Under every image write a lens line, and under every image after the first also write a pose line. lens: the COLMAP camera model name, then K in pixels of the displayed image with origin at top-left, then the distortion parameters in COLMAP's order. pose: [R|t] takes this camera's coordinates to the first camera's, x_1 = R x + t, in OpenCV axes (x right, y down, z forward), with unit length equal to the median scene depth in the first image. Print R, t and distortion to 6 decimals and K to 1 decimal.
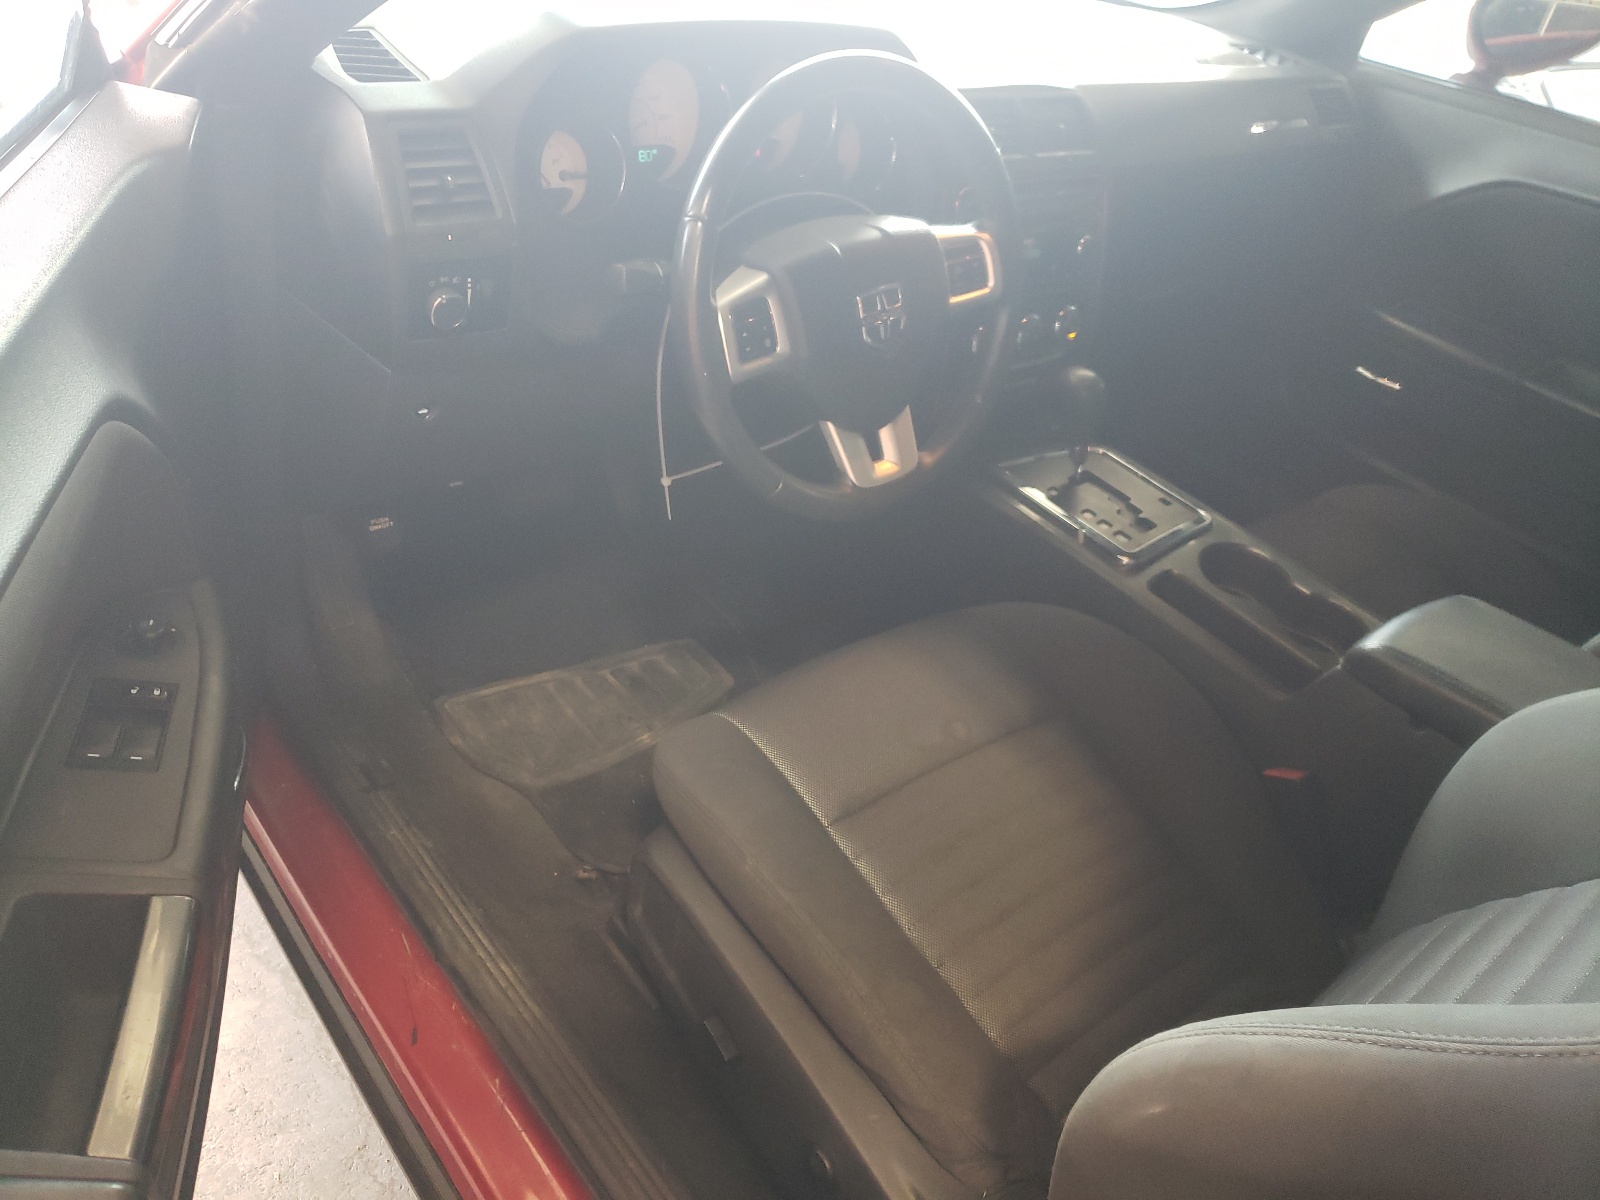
lens RADIAL K [[1227.5, 0, 800.0], [0, 1227.5, 600.0], [0, 0, 1]] dist [-0.002017, -0.012952]
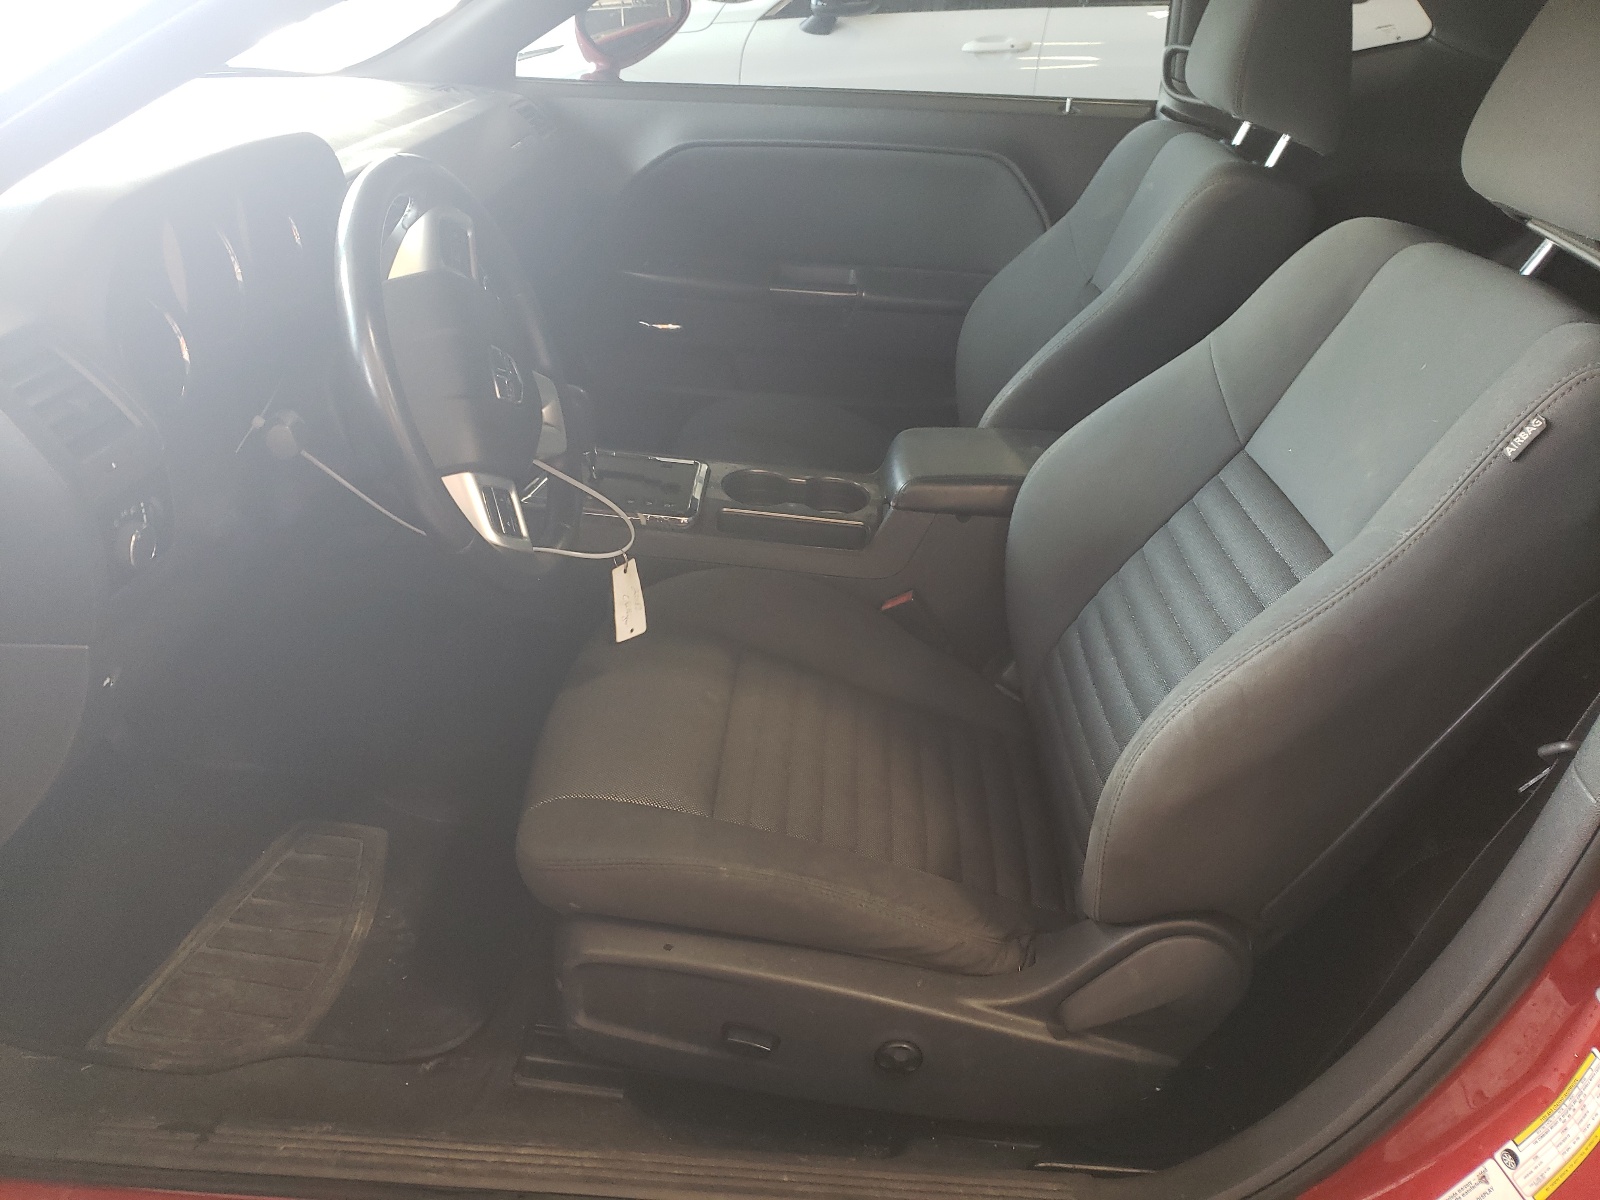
lens RADIAL K [[1227.5, 0, 800.0], [0, 1227.5, 600.0], [0, 0, 1]] dist [-0.002017, -0.012952]
pose [[0.663944, -0.447545, 0.599067, -0.430820], [0.466155, 0.874126, 0.136395, -0.083540], [-0.584703, 0.188699, 0.788997, 0.067958]]
